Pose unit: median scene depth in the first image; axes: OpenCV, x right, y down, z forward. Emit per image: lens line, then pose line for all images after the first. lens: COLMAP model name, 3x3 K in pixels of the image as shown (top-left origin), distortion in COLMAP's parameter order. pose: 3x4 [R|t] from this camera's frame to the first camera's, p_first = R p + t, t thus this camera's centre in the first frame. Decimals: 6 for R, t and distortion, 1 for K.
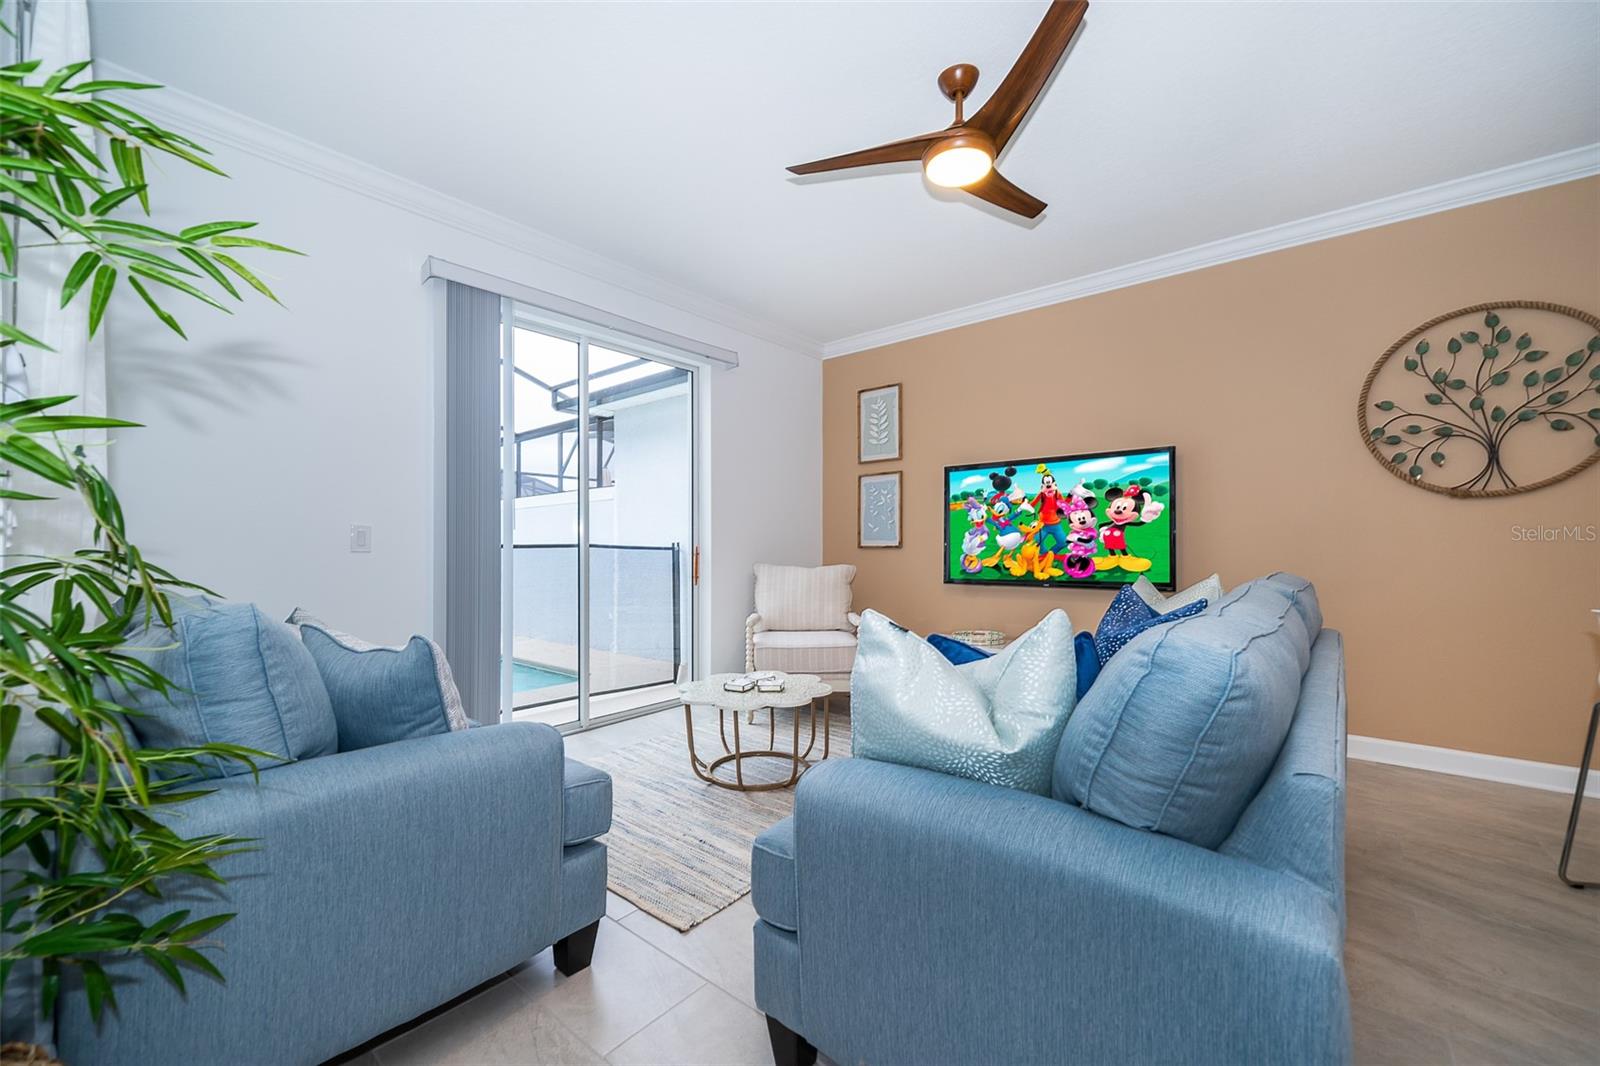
lens RADIAL K [[639.2, 0, 799.1], [0, 639.2, 535.6], [0, 0, 1]] dist [-0.001020, -0.000282]
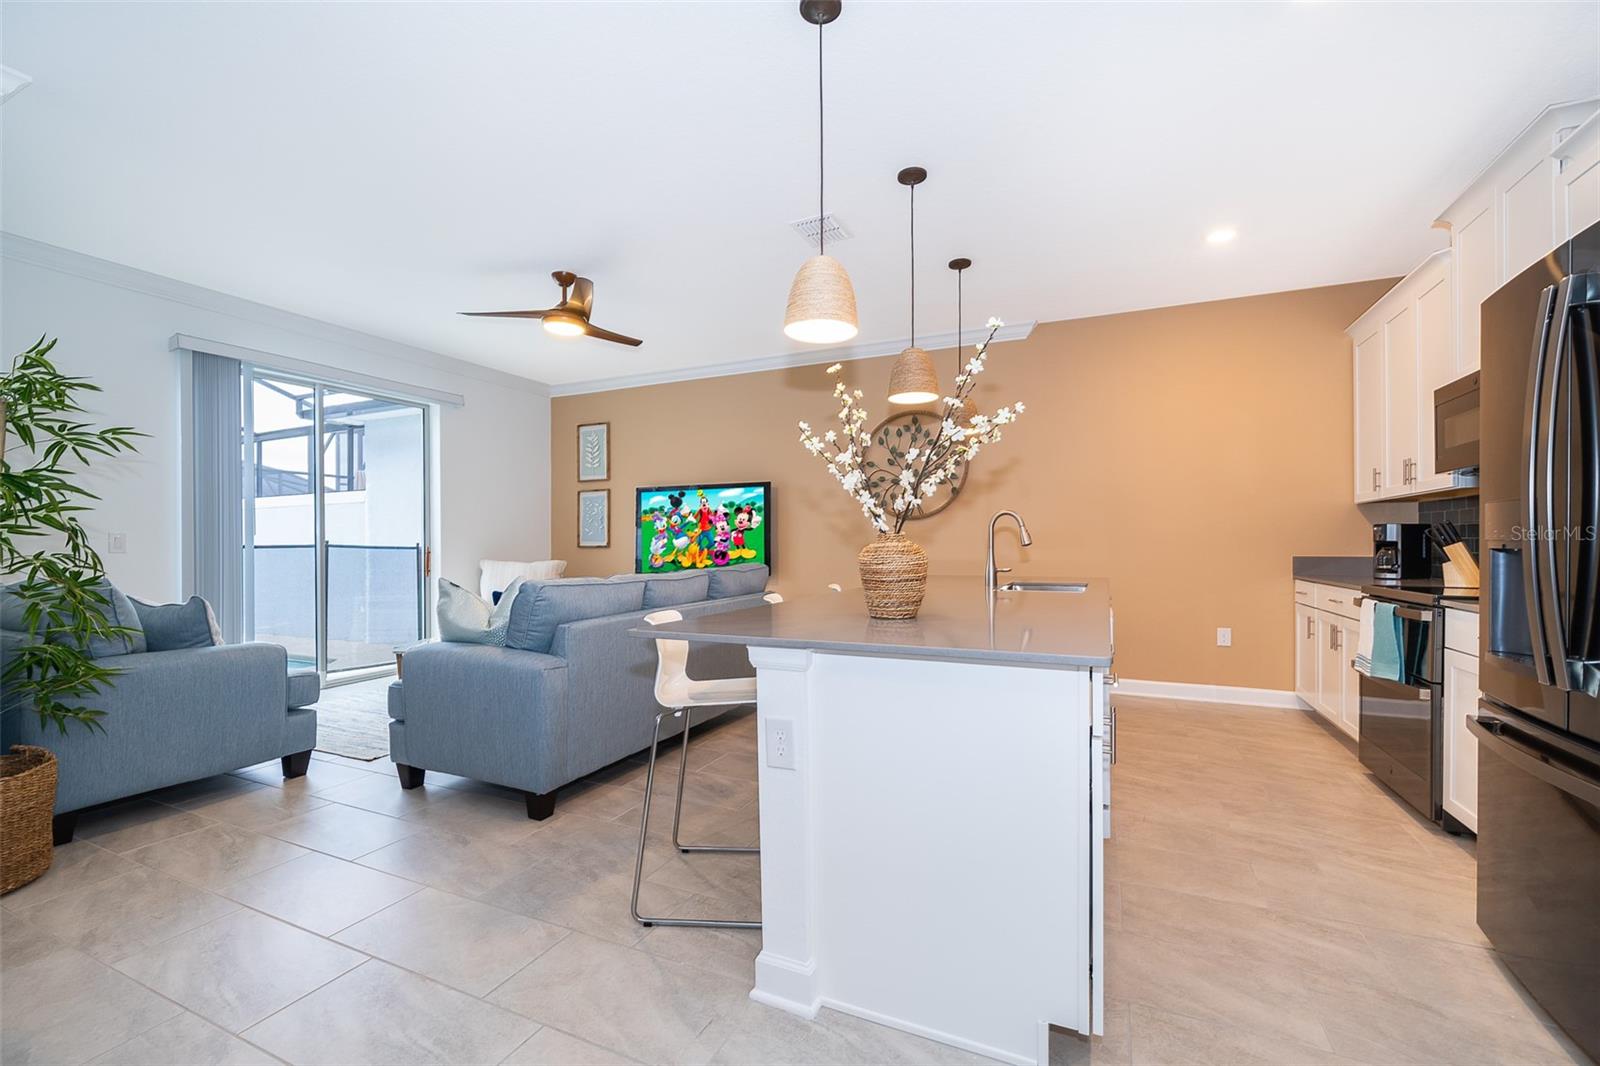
lens RADIAL K [[639.2, 0, 808.6], [0, 639.2, 546.2], [0, 0, 1]] dist [-0.001020, -0.000282]
pose [[0.956938, -0.001192, 0.290289, 0.195315], [-0.004604, 0.999803, 0.019284, -0.012650], [-0.290255, -0.019790, 0.956745, -0.435957]]
